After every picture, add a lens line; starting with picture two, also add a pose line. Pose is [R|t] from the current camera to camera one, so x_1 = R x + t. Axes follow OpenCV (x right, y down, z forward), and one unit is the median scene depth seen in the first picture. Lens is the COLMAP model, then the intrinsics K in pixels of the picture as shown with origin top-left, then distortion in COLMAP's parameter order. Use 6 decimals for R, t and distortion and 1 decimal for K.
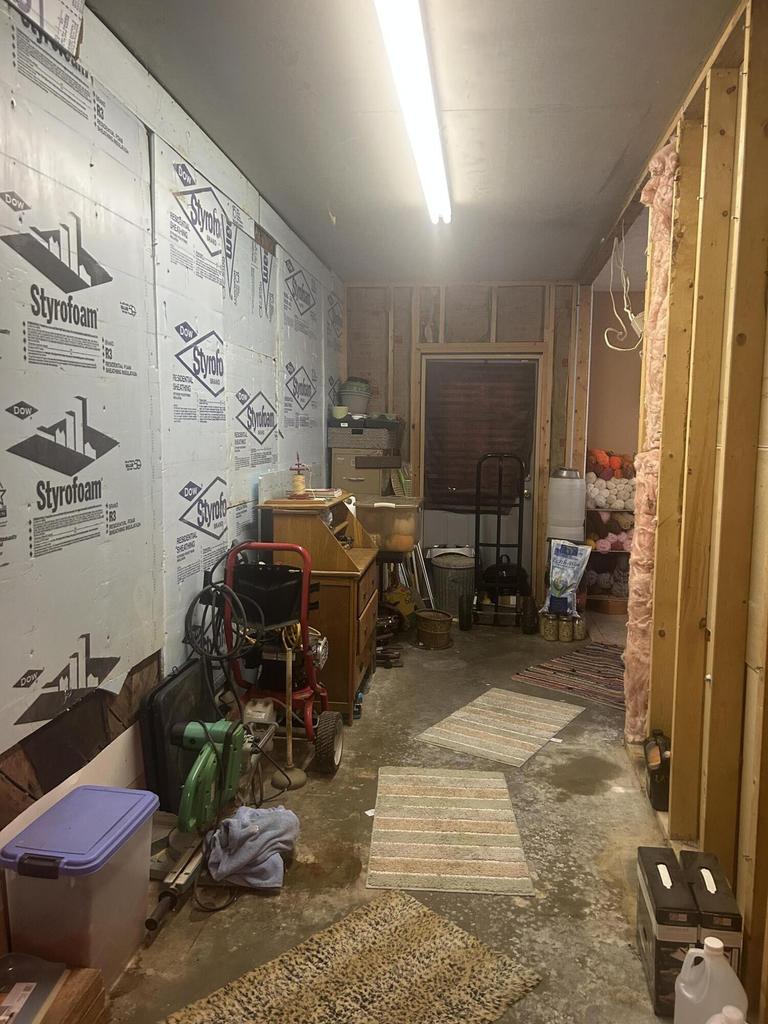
lens RADIAL K [[765.5, 0, 383.7], [0, 765.5, 506.3], [0, 0, 1]] dist [0.050828, -0.061366]
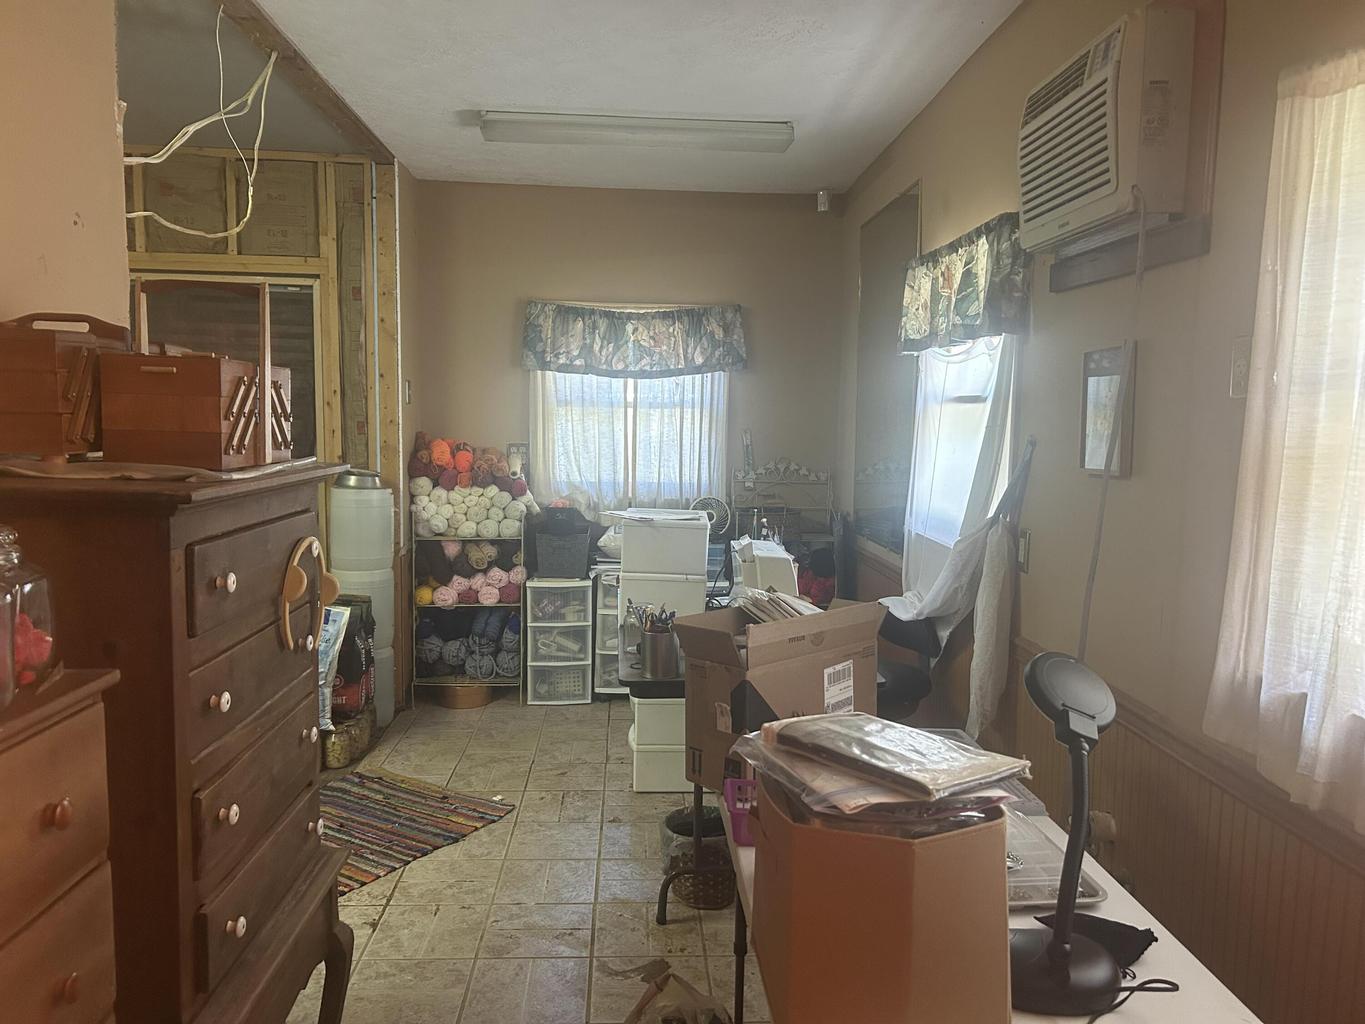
lens RADIAL K [[1020.4, 0, 683.2], [0, 1020.4, 518.8], [0, 0, 1]] dist [0.050828, -0.061366]
pose [[0.980520, -0.014086, 0.195915, 0.314088], [0.012526, 0.999879, 0.009201, -0.016128], [-0.196020, -0.006567, 0.980578, 0.164500]]
